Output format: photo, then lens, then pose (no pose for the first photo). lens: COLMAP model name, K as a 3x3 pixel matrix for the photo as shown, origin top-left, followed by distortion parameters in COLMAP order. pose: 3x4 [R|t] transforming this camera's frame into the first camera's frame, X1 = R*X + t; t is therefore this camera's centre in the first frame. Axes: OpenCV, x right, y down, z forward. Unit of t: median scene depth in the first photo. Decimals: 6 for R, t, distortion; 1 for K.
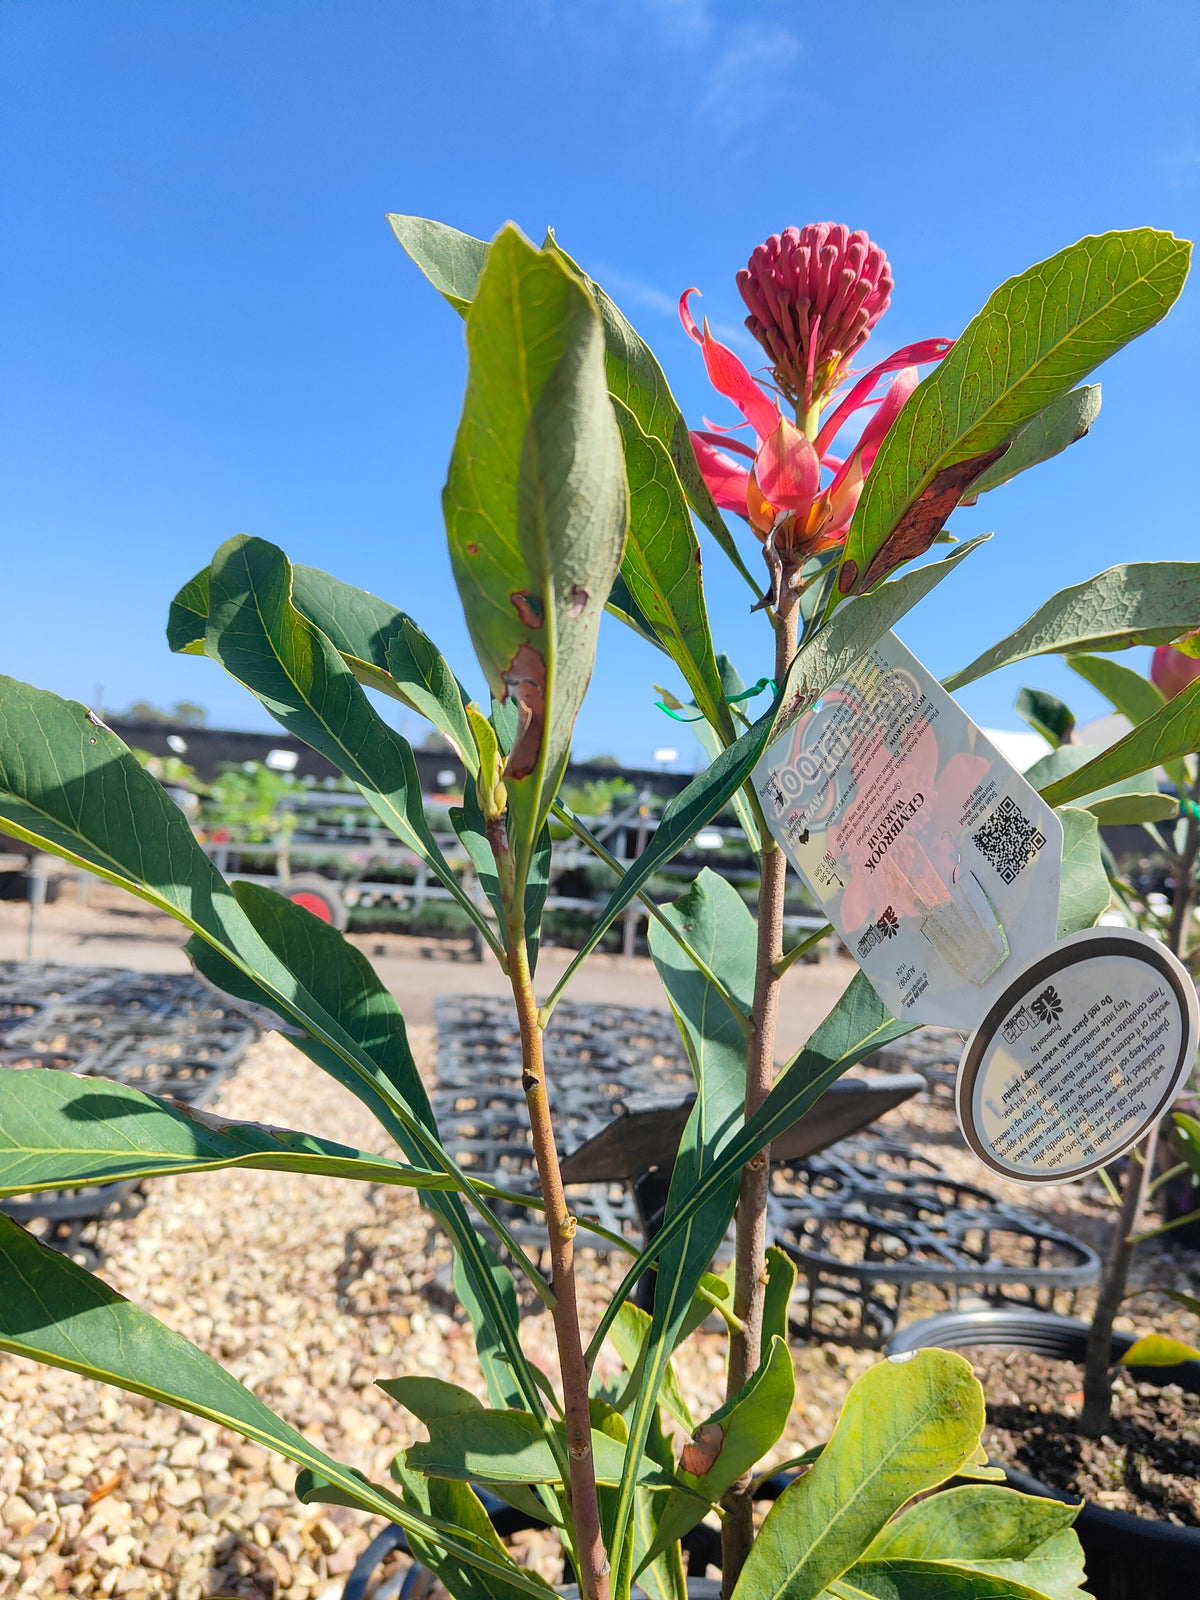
lens RADIAL K [[1153.2, 0, 600.0], [0, 1153.2, 800.0], [0, 0, 1]] dist [-0.010127, 0.006408]
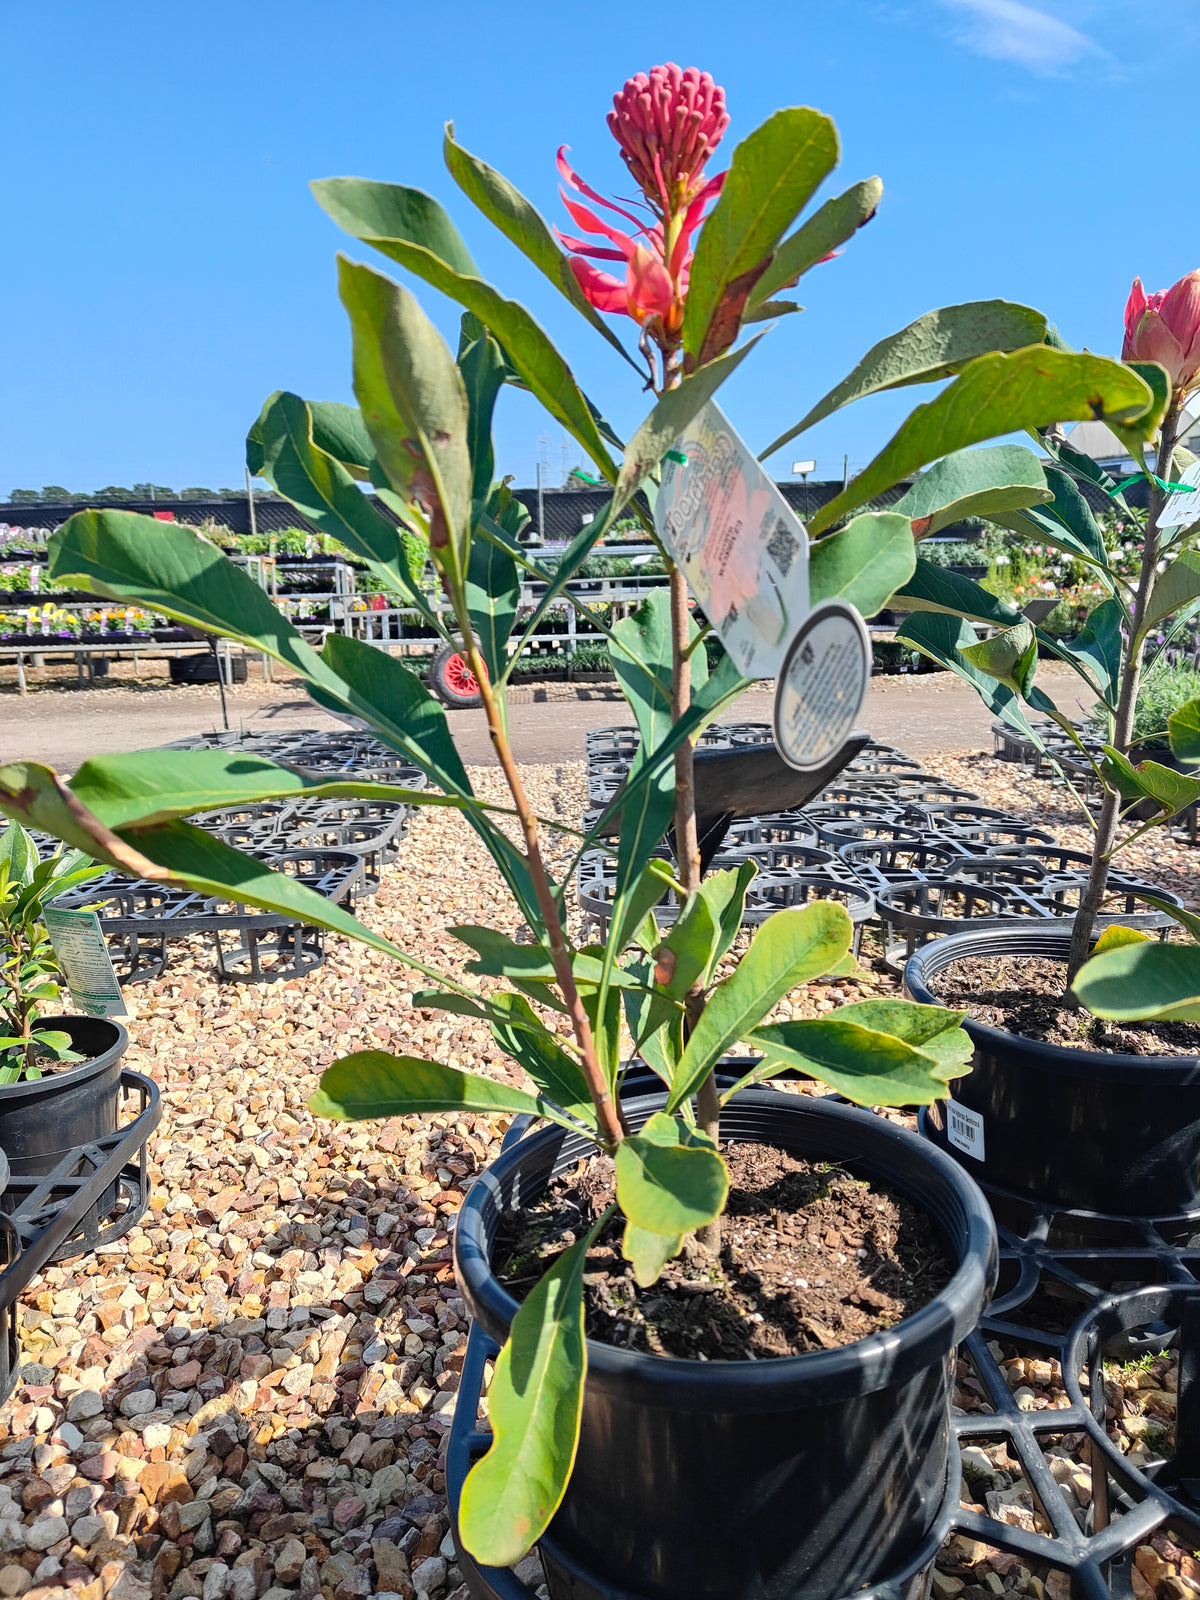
lens RADIAL K [[1148.7, 0, 600.0], [0, 1148.7, 800.0], [0, 0, 1]] dist [0.041714, -0.050801]
pose [[0.983962, -0.082885, -0.157952, 0.112880], [0.116422, 0.969289, 0.216621, 0.000327], [0.135146, -0.231536, 0.963393, -0.188046]]
